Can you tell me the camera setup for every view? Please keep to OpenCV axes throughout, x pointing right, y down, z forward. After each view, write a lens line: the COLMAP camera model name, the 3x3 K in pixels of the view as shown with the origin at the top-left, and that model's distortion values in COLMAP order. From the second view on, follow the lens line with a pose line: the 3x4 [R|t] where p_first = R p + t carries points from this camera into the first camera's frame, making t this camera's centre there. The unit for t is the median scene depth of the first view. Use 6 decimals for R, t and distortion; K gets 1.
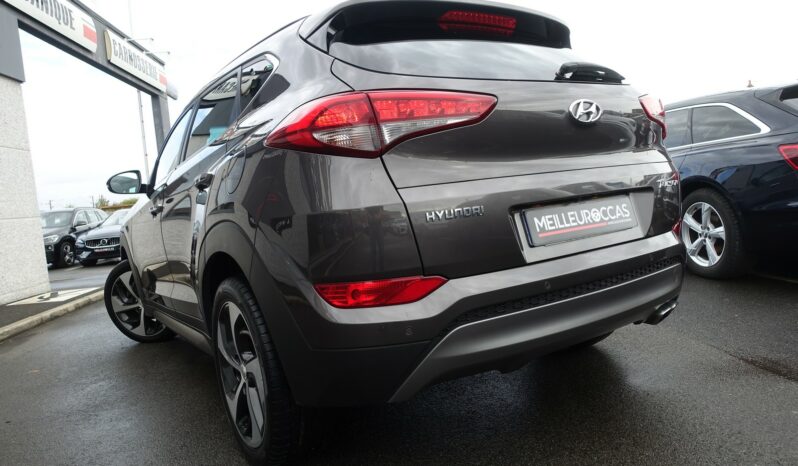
lens RADIAL K [[543.9, 0, 399.0], [0, 543.9, 233.0], [0, 0, 1]] dist [-0.003739, -0.001040]
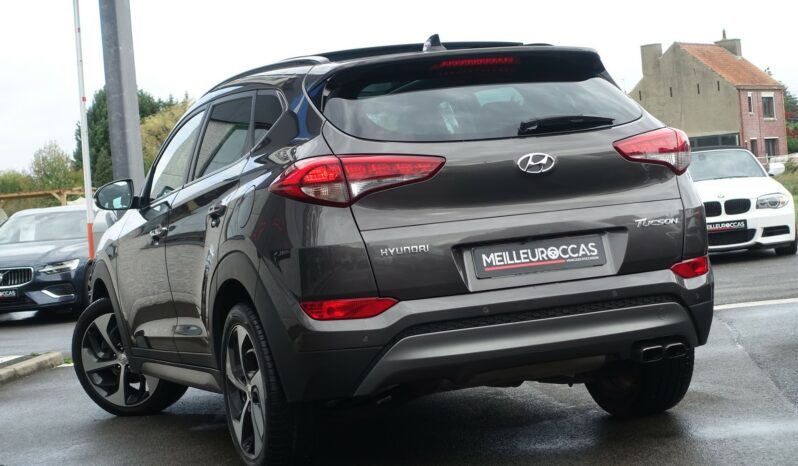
lens RADIAL K [[1548.0, 0, 399.0], [0, 1548.0, 233.0], [0, 0, 1]] dist [-0.002555, 0.048116]
pose [[0.978674, 0.017425, -0.204678, 0.721441], [-0.022867, 0.999444, -0.024255, 0.010719], [0.204142, 0.028418, 0.978529, -2.241931]]
